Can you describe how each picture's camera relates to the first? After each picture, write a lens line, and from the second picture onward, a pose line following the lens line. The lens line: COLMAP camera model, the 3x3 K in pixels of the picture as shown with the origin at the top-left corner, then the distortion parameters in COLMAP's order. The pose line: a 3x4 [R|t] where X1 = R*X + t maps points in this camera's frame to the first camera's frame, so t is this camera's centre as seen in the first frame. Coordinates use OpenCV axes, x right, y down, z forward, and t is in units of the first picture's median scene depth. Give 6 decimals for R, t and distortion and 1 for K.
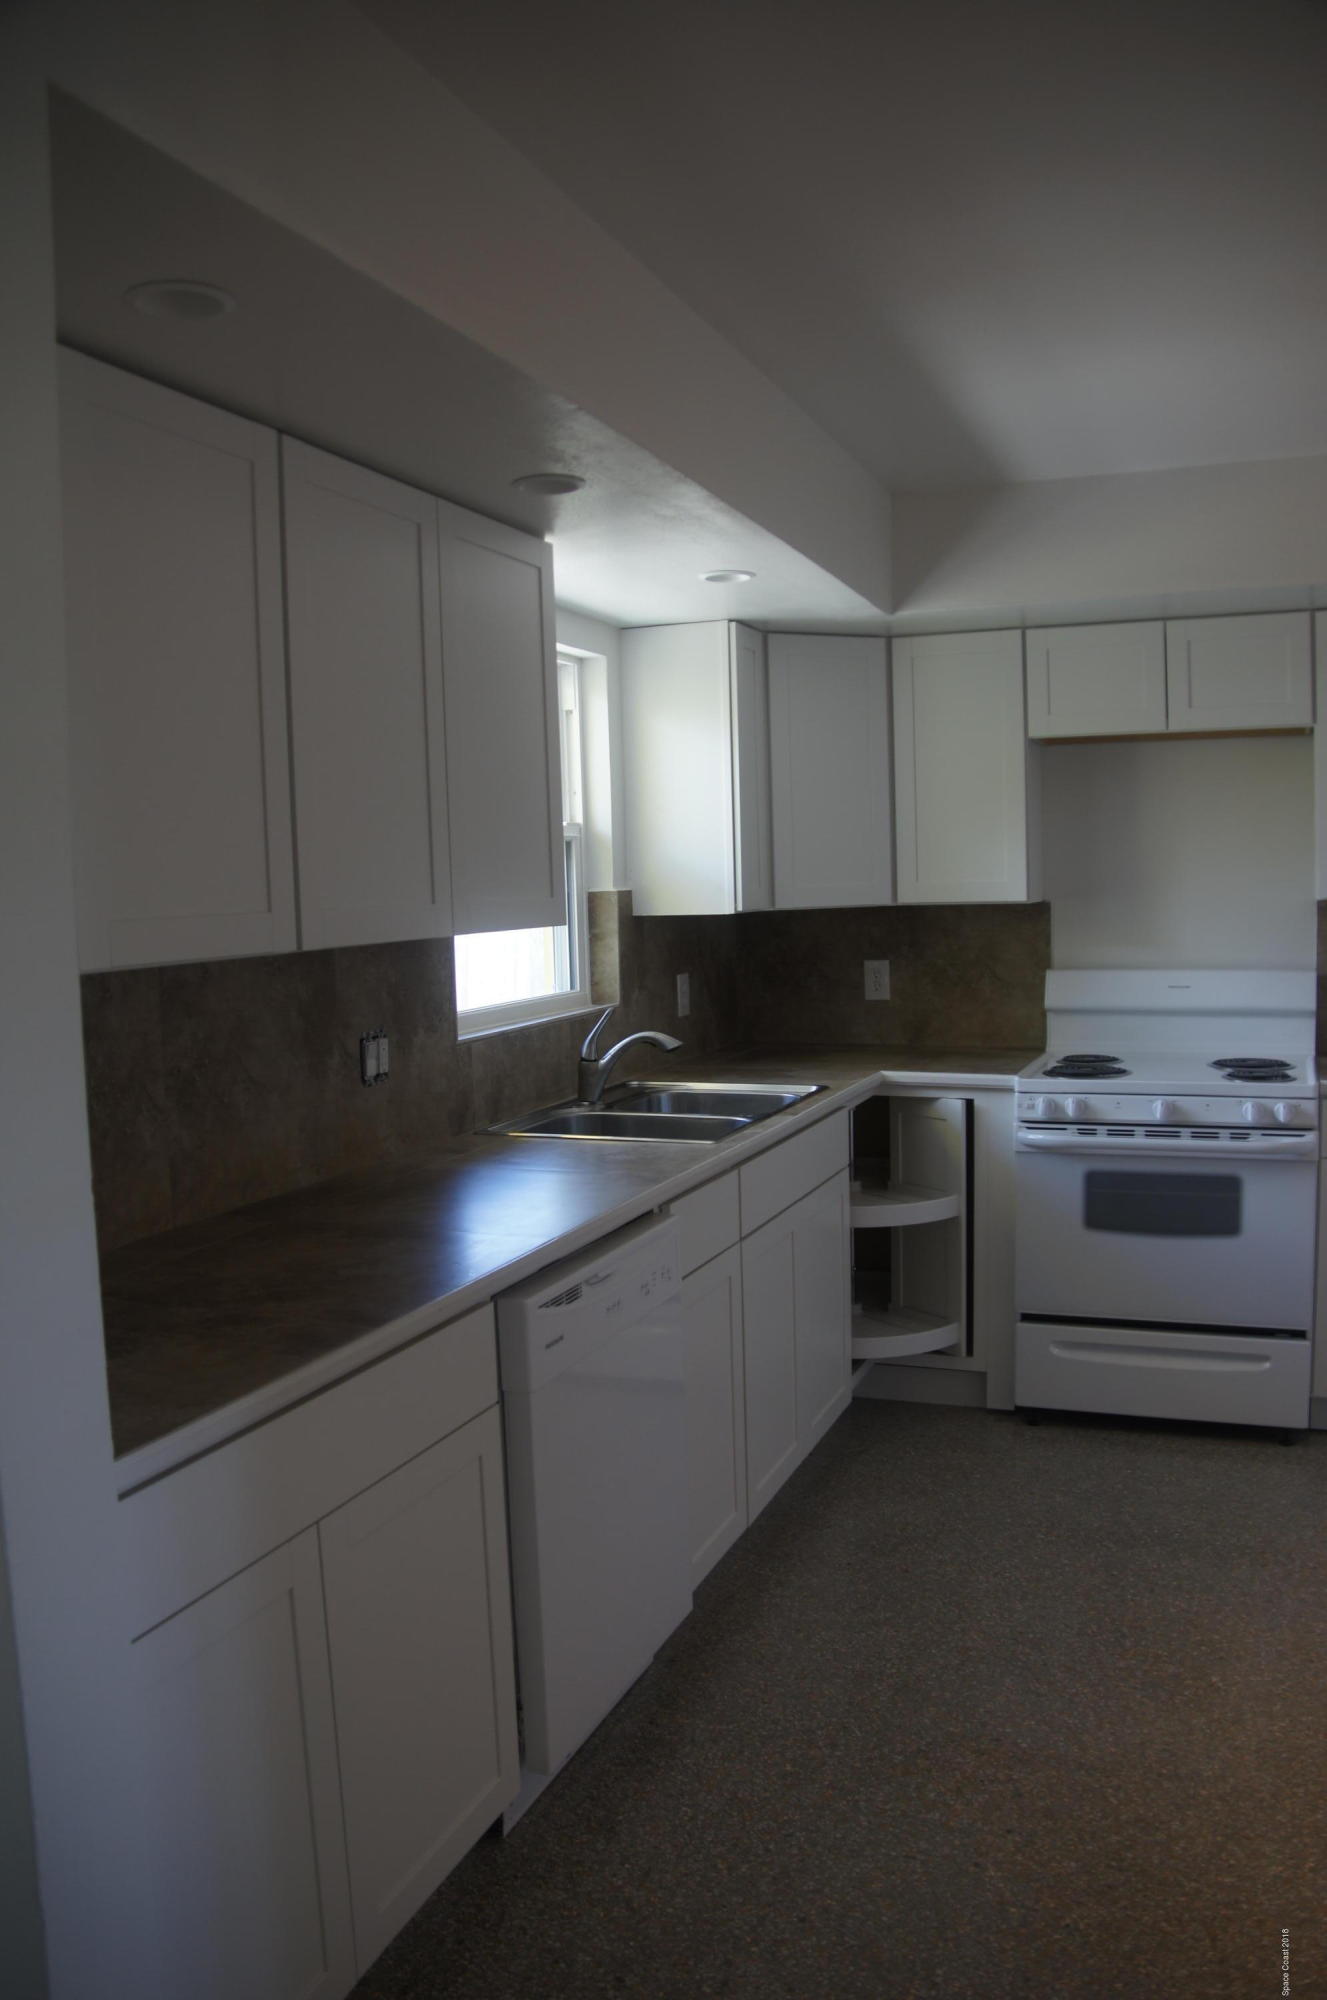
lens RADIAL K [[1571.8, 0, 664.5], [0, 1571.8, 1031.9], [0, 0, 1]] dist [-0.185710, 0.131794]
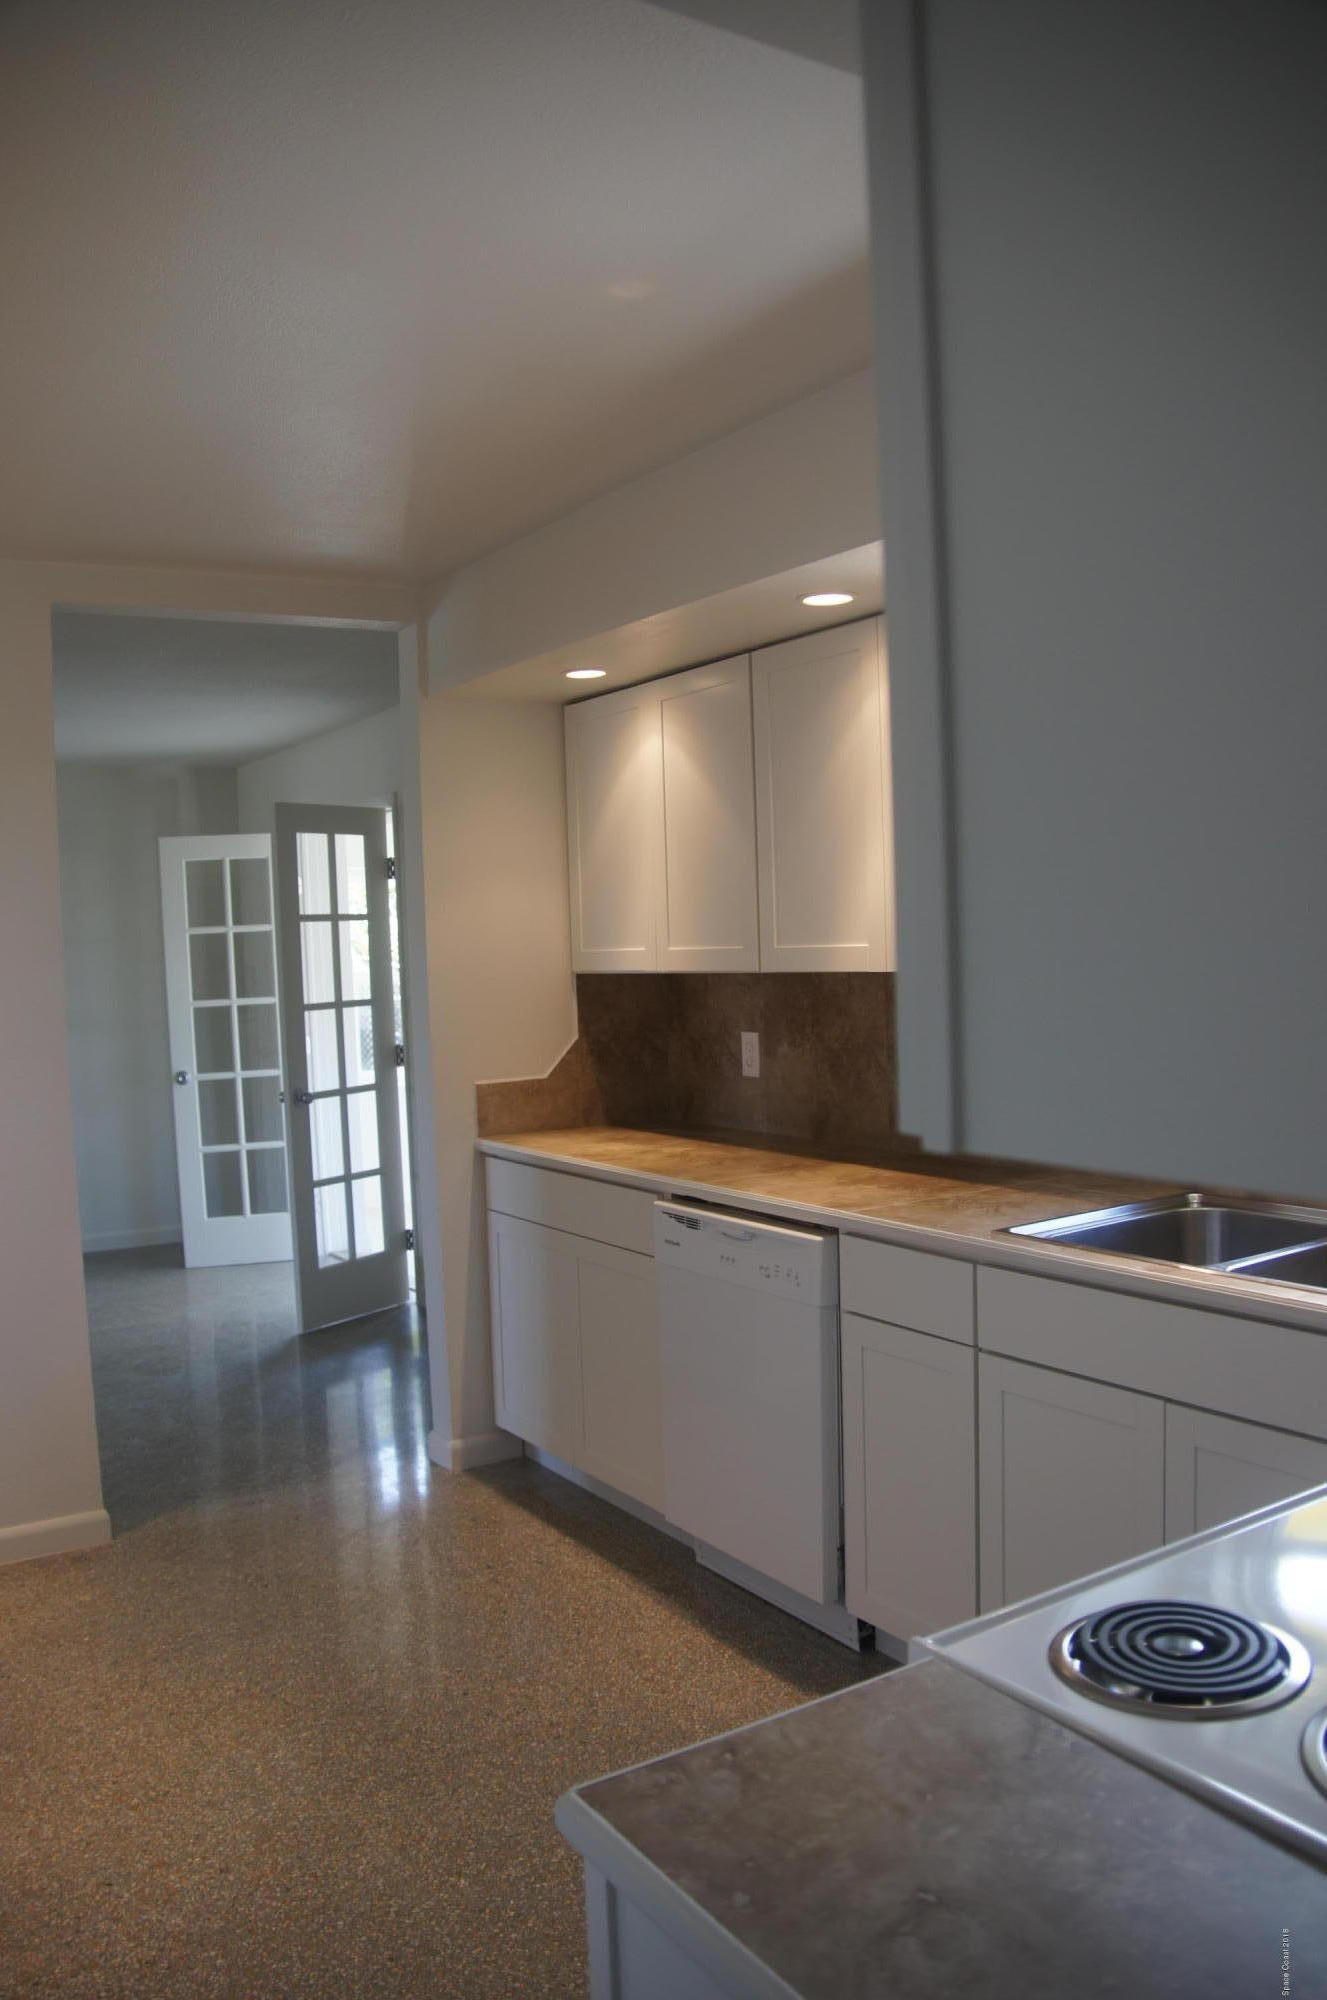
lens RADIAL K [[1571.8, 0, 664.5], [0, 1571.8, 1031.9], [0, 0, 1]] dist [-0.185710, 0.131794]
pose [[-0.581176, 0.097269, -0.807944, 0.671410], [-0.029913, 0.989606, 0.140657, -0.126910], [0.813228, 0.105915, -0.572225, 1.086750]]
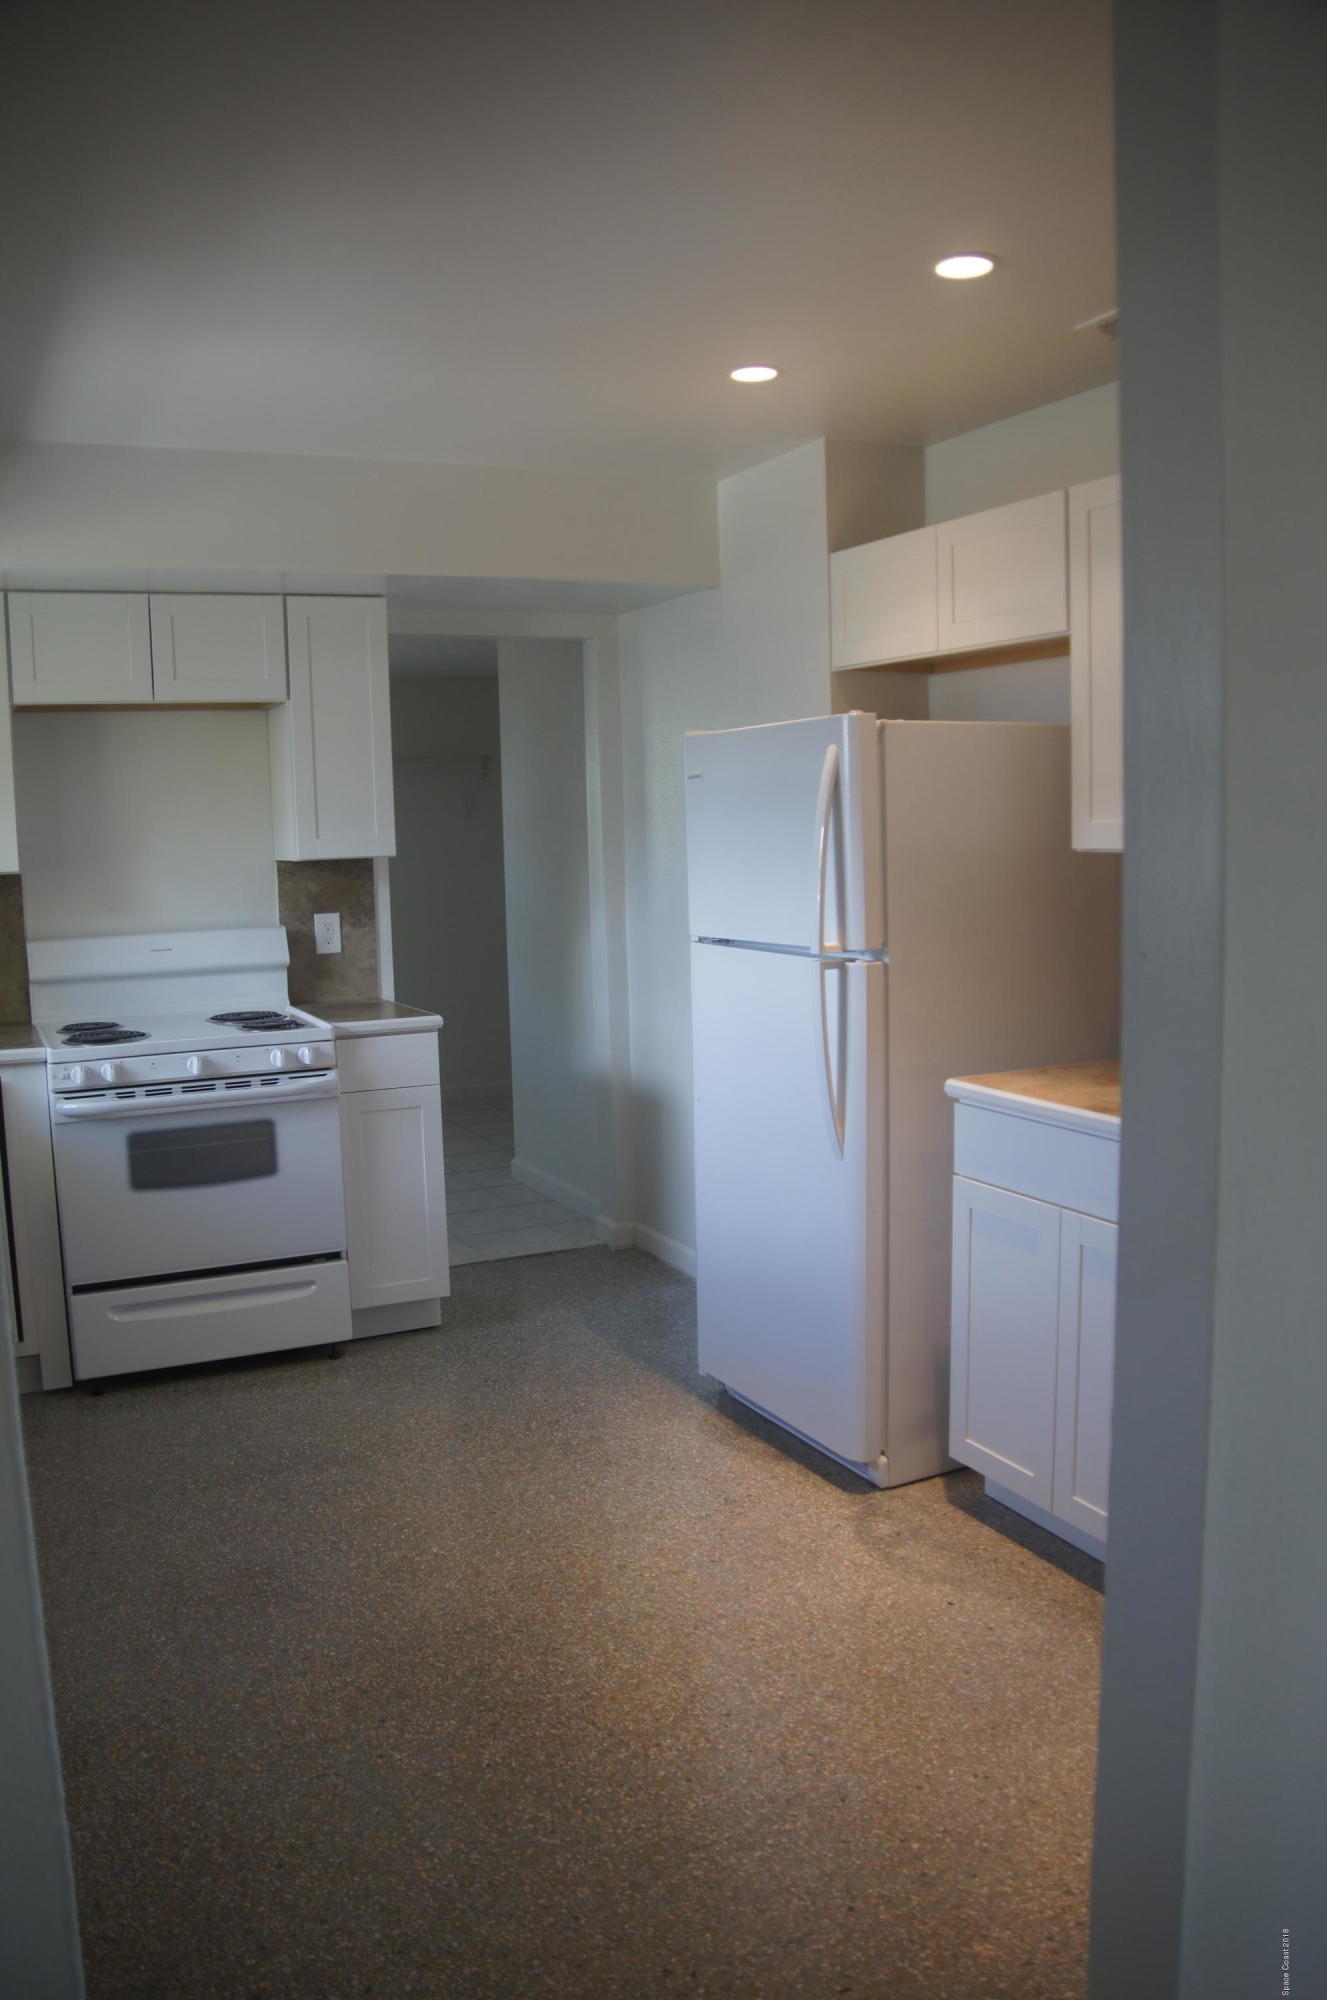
lens RADIAL K [[1571.8, 0, 664.5], [0, 1571.8, 1031.9], [0, 0, 1]] dist [-0.185710, 0.131794]
pose [[0.670581, -0.087587, 0.736648, -0.233826], [0.077785, 0.995833, 0.047595, 0.002864], [-0.737747, 0.025384, 0.674600, 0.061978]]
